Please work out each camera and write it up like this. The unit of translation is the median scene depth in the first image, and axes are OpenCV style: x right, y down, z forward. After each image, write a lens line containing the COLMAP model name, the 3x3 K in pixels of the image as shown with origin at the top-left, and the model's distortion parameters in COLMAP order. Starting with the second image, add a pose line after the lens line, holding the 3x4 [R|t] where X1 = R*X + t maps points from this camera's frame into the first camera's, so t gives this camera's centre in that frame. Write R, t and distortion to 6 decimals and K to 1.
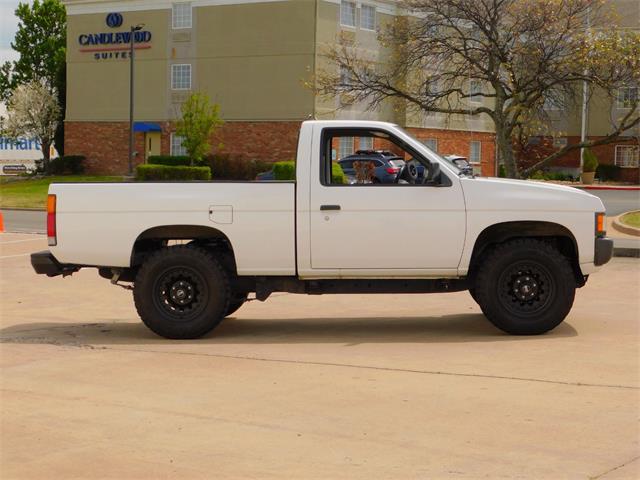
lens RADIAL K [[1586.5, 0, 320.0], [0, 1586.5, 240.0], [0, 0, 1]] dist [0.017240, 1.023777]
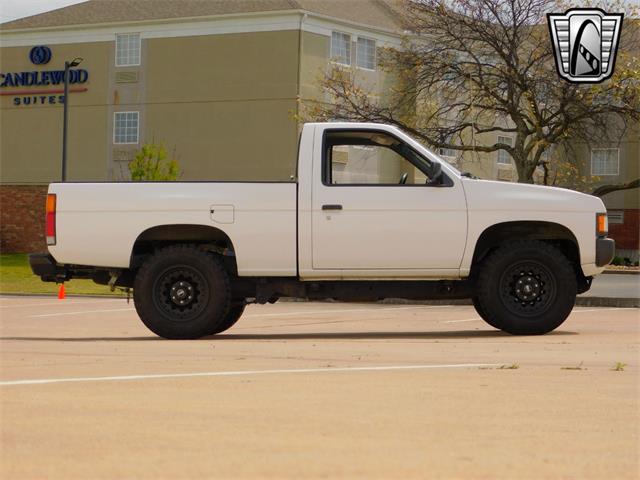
lens RADIAL K [[2389.0, 0, 320.0], [0, 2389.0, 240.0], [0, 0, 1]] dist [0.107033, 1.840661]
pose [[0.999907, 0.005293, 0.012551, -0.019654], [-0.004372, 0.997374, -0.072296, 0.107785], [-0.012901, 0.072234, 0.997304, -0.494032]]
